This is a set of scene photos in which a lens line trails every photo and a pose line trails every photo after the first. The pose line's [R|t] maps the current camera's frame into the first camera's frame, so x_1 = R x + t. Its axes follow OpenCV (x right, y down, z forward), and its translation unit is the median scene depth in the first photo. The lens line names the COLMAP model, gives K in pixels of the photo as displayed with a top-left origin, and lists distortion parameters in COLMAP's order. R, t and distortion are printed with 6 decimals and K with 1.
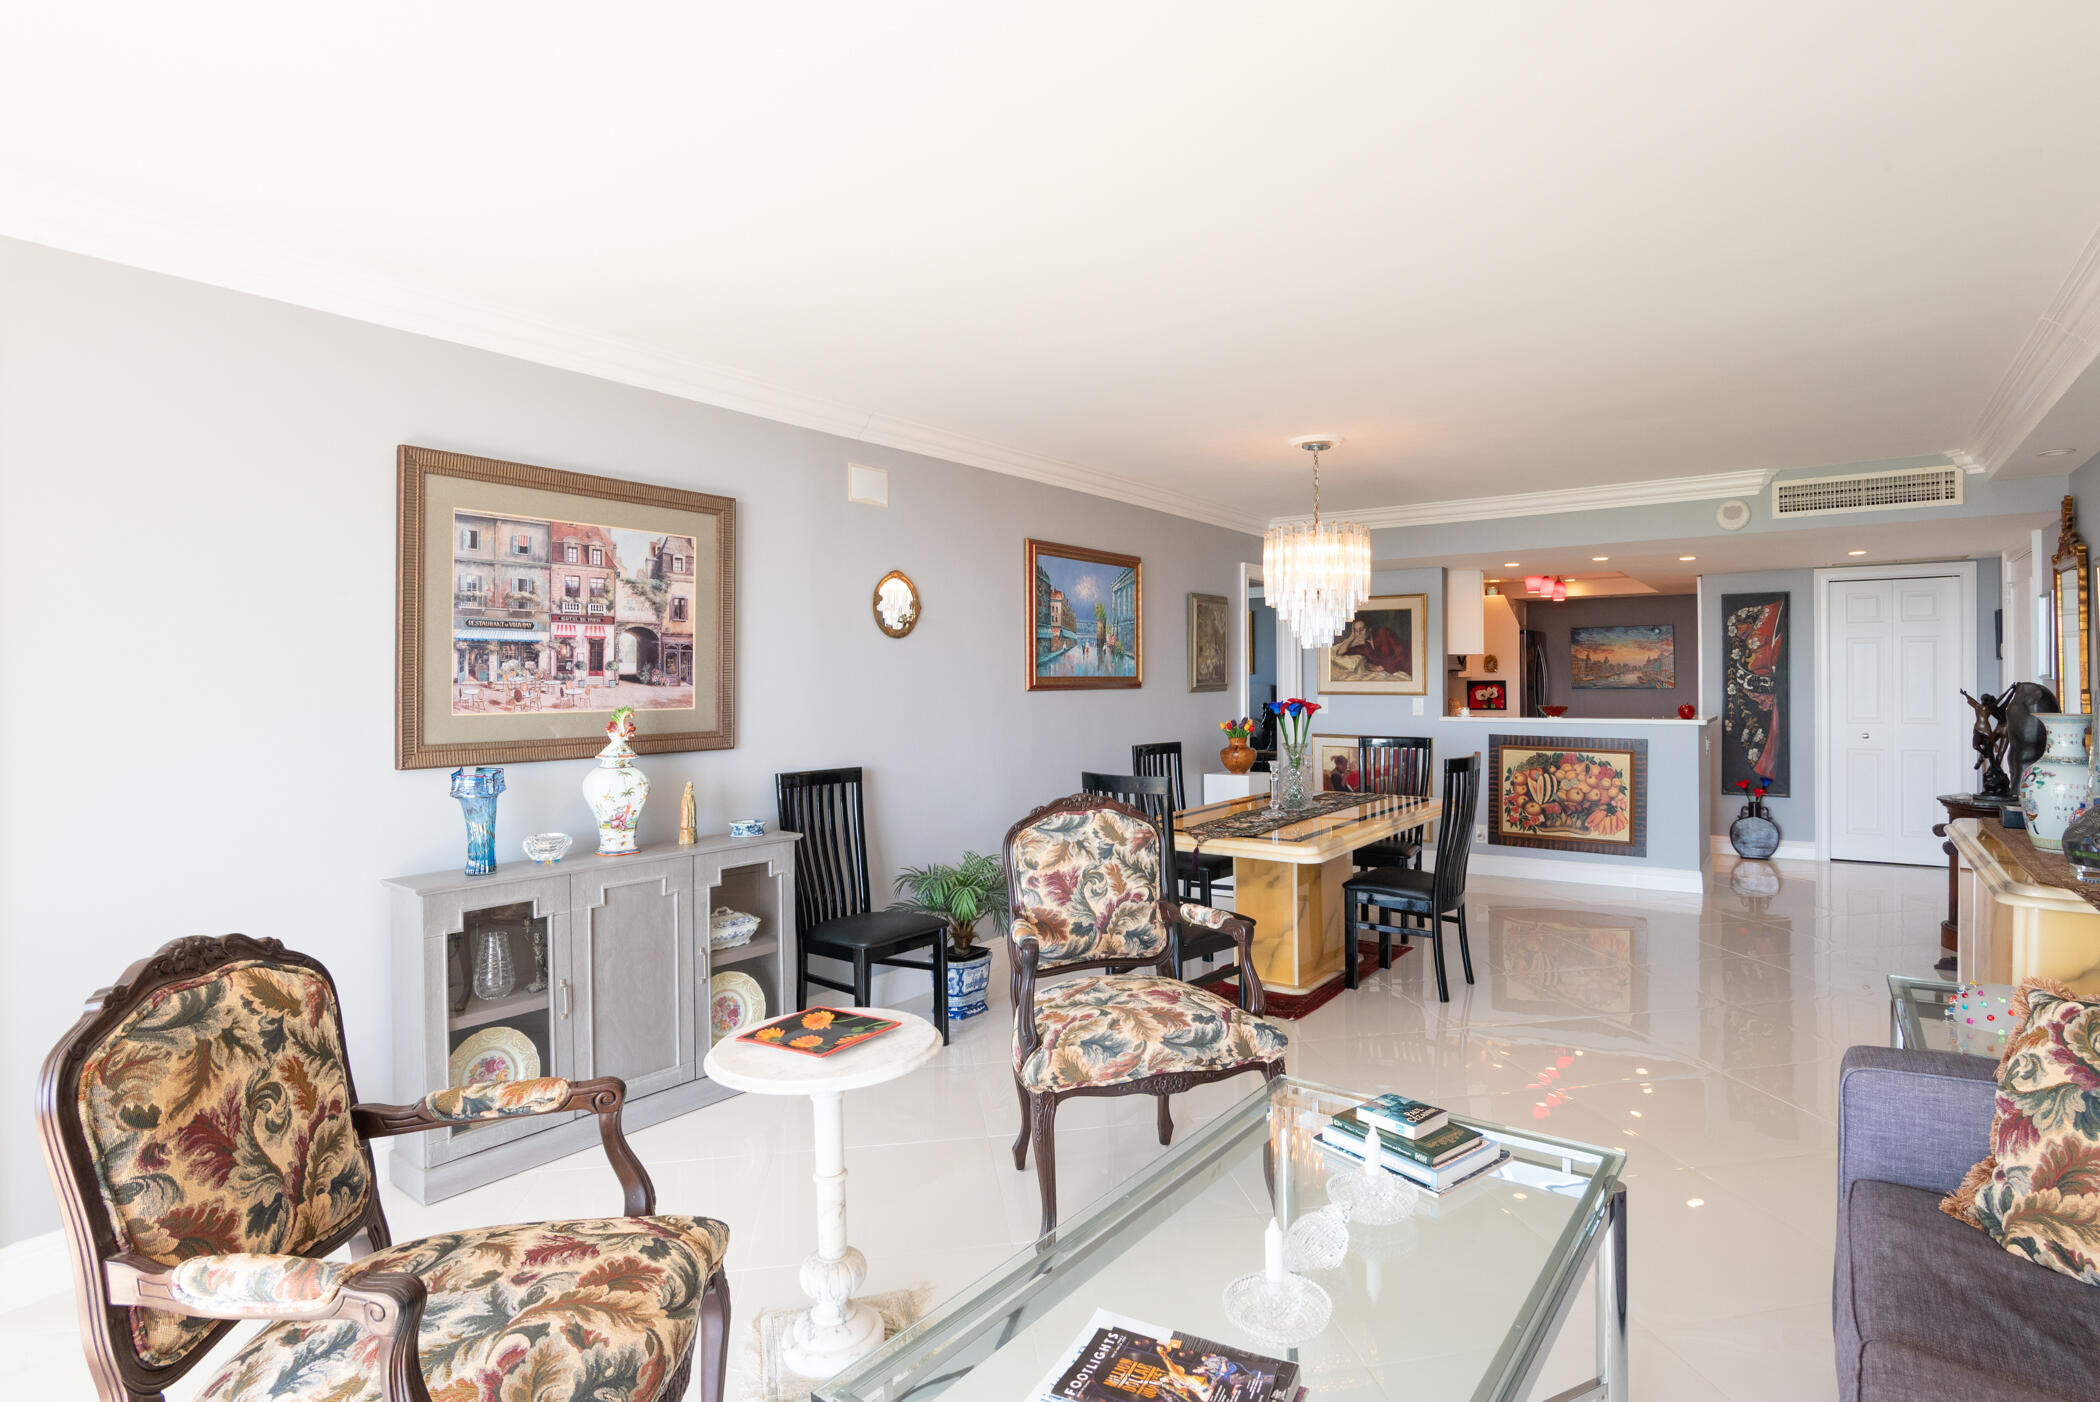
lens RADIAL K [[1053.8, 0, 1083.6], [0, 1053.8, 691.1], [0, 0, 1]] dist [-0.028641, 0.000969]
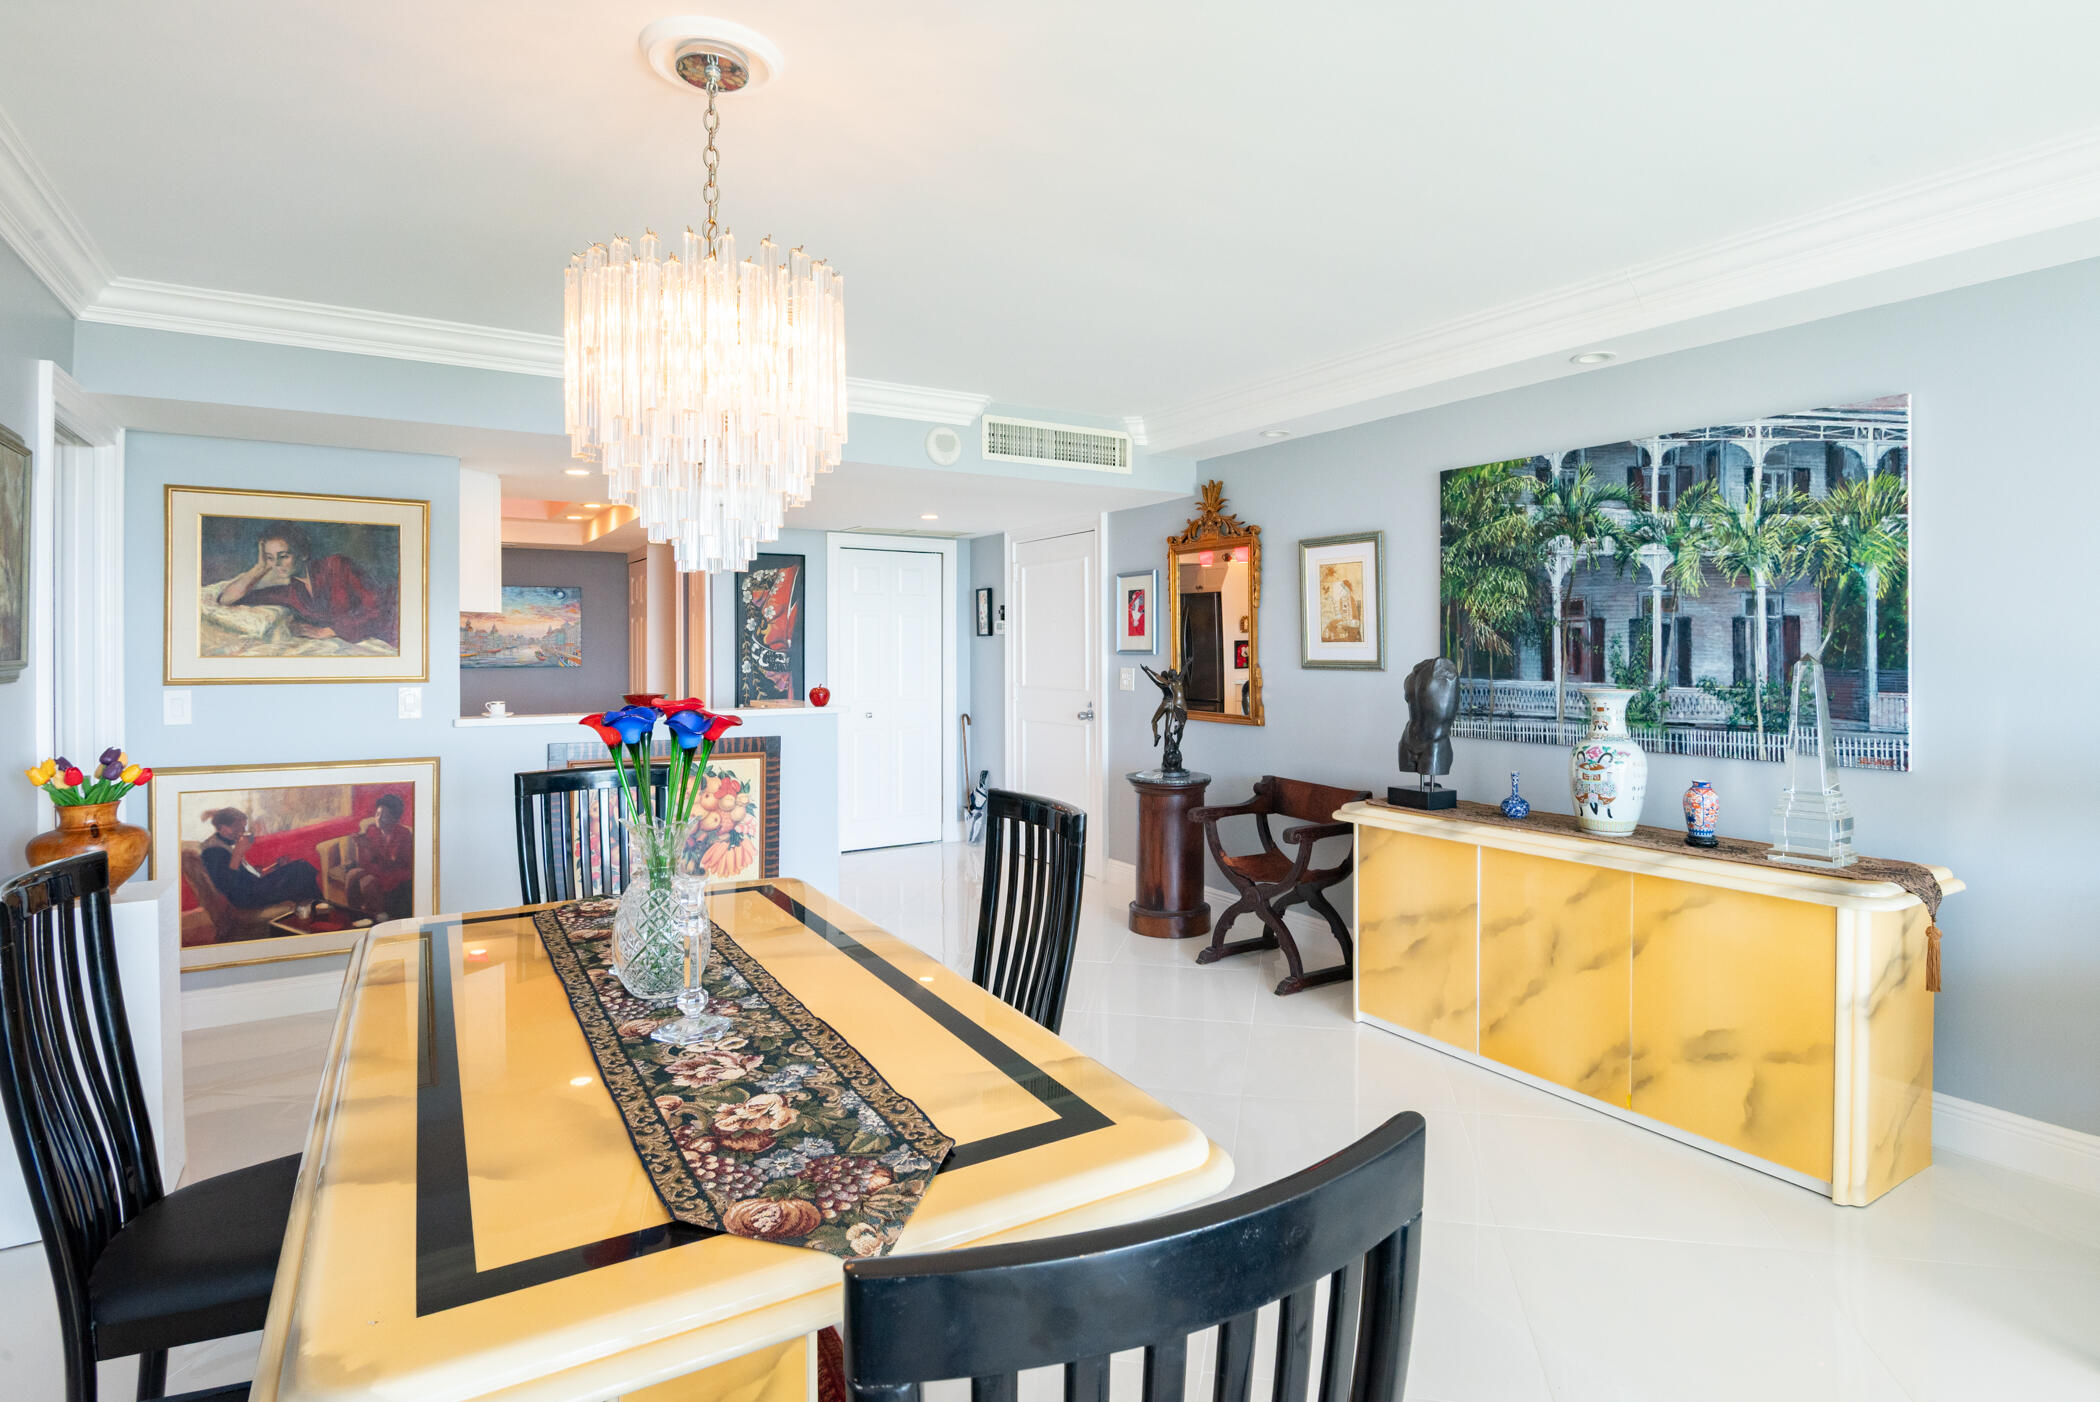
lens RADIAL K [[1053.8, 0, 1088.9], [0, 1053.8, 647.5], [0, 0, 1]] dist [-0.028641, 0.000969]
pose [[0.364954, 0.007779, 0.930993, -0.068199], [0.011581, 0.999850, -0.012894, -0.003609], [-0.930953, 0.015488, 0.364809, 0.511127]]
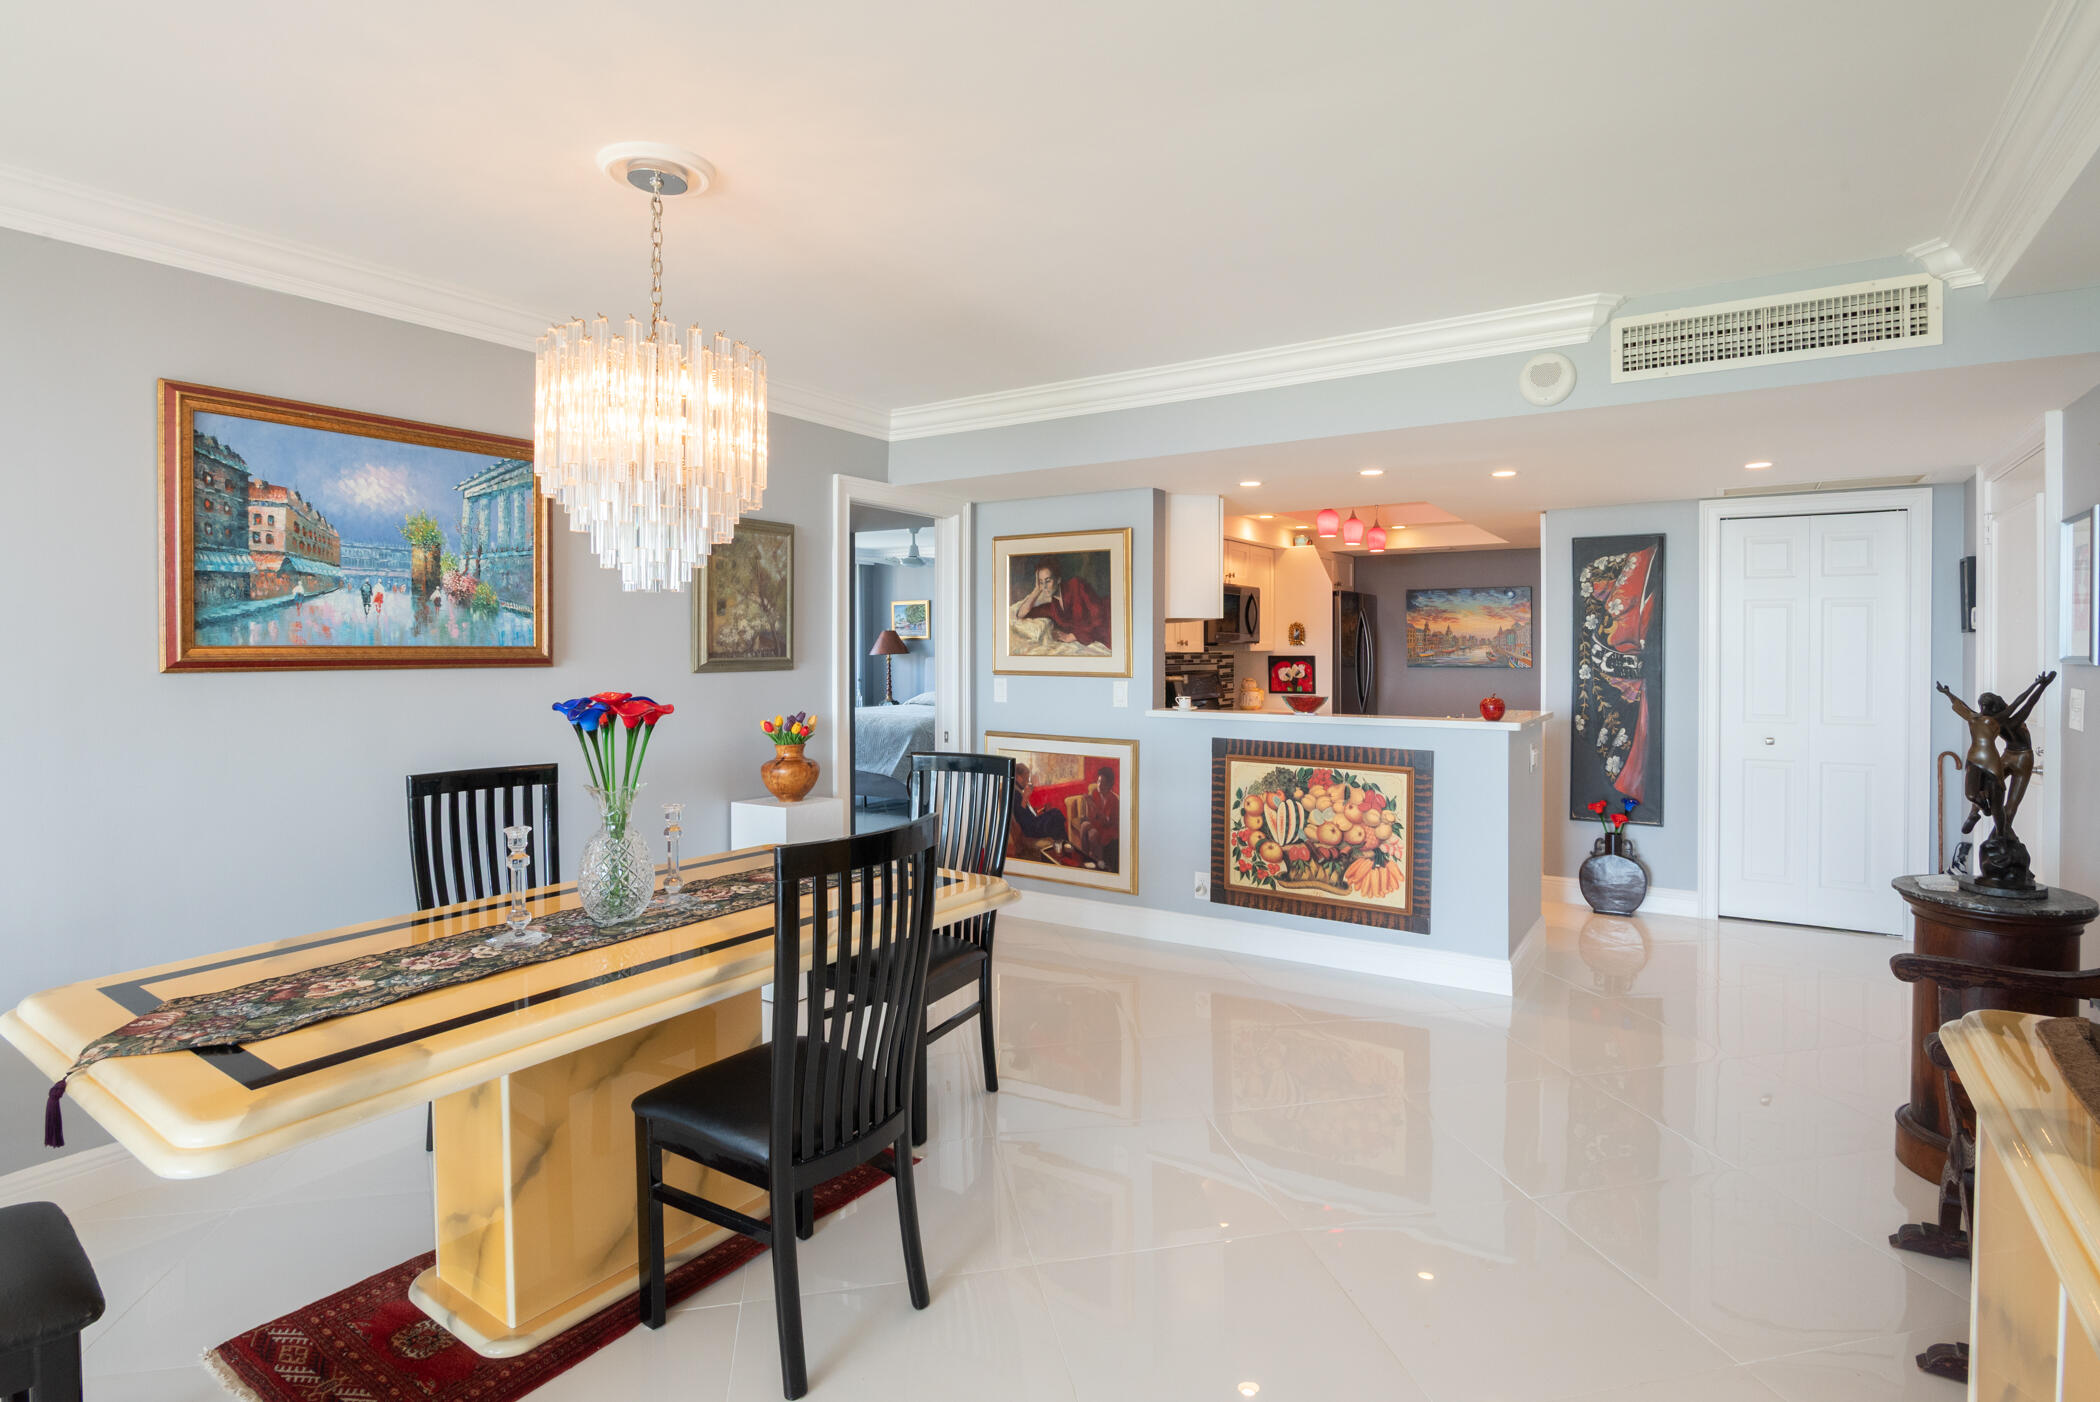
lens RADIAL K [[1053.8, 0, 1043.5], [0, 1053.8, 667.6], [0, 0, 1]] dist [-0.028641, 0.000969]
pose [[0.999505, 0.007841, 0.030472, 0.271940], [-0.008013, 0.999953, 0.005523, -0.006510], [-0.030427, -0.005764, 0.999520, 0.352819]]
